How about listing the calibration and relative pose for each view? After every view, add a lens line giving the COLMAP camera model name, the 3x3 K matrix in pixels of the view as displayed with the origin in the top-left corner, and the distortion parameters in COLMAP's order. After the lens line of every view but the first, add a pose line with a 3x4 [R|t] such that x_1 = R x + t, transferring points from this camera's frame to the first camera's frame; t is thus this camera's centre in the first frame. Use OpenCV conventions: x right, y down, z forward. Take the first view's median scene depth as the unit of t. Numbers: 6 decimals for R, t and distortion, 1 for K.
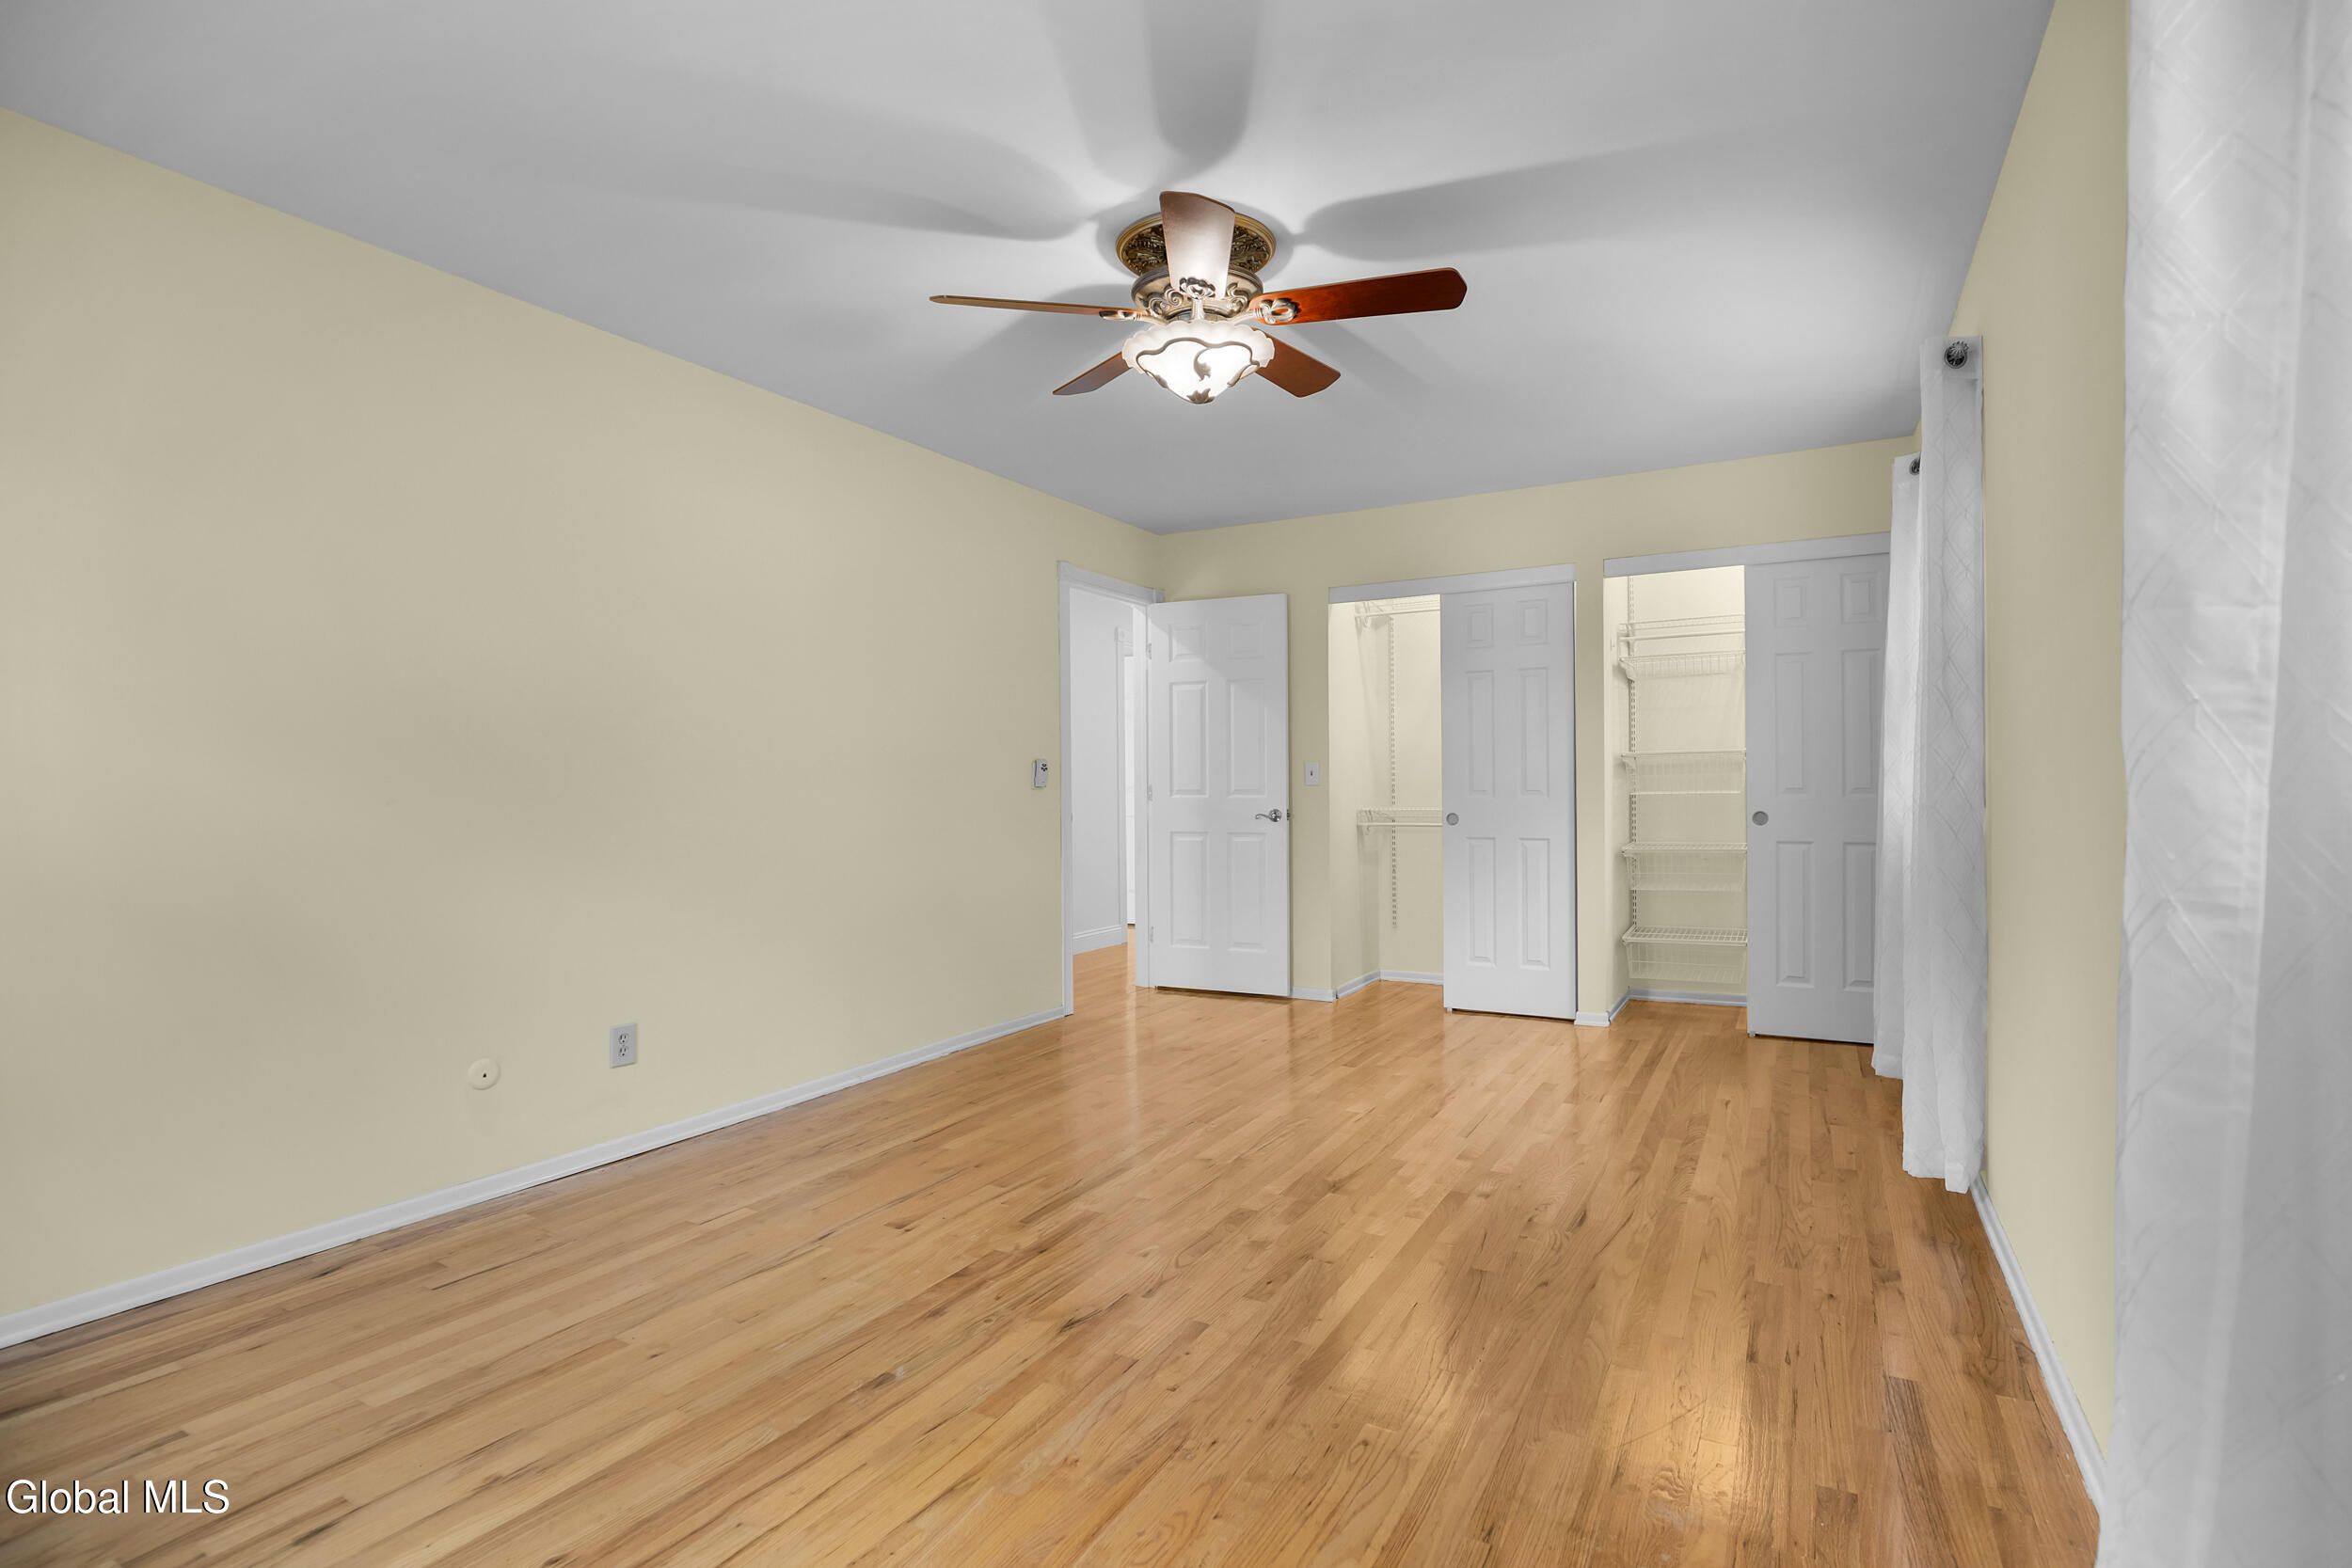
lens RADIAL K [[1110.9, 0, 1176.0], [0, 1110.9, 784.0], [0, 0, 1]] dist [-0.031639, 0.000072]
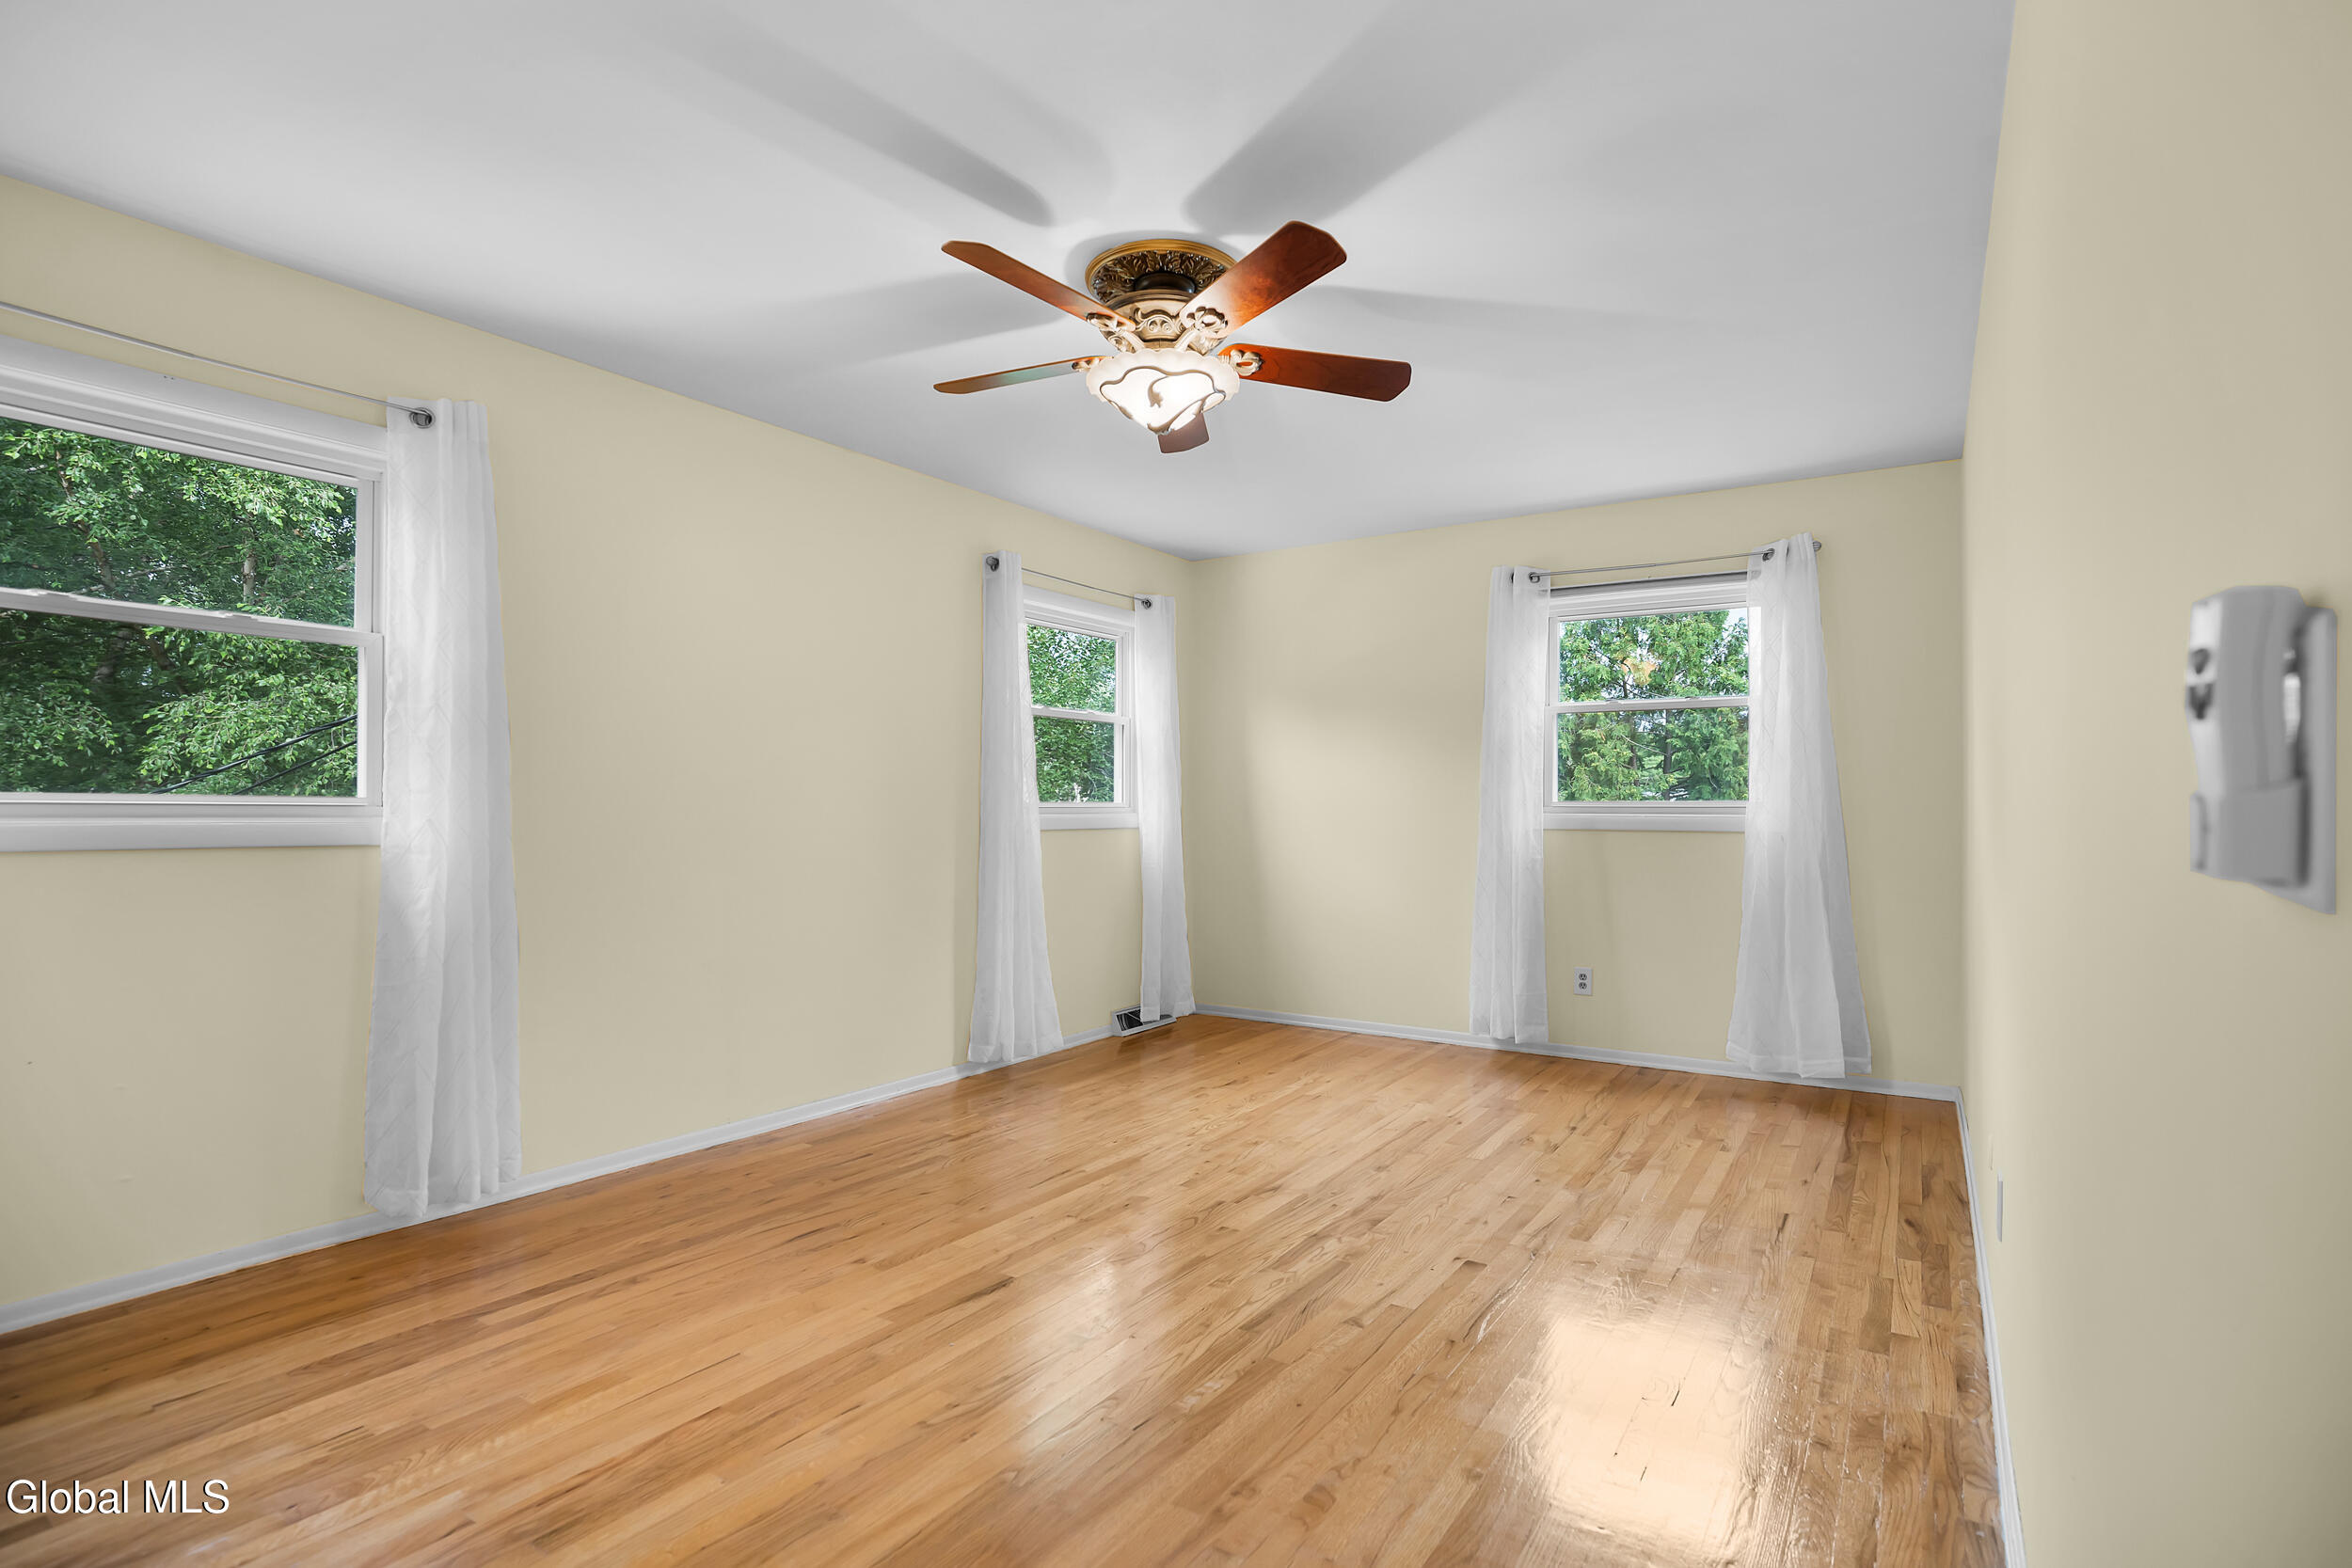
lens RADIAL K [[1110.9, 0, 1176.0], [0, 1110.9, 784.0], [0, 0, 1]] dist [-0.031639, 0.000072]
pose [[-0.997096, 0.008222, 0.075715, -0.071886], [0.007205, 0.999880, -0.013693, -0.020132], [-0.075819, -0.013107, -0.997035, 2.202417]]
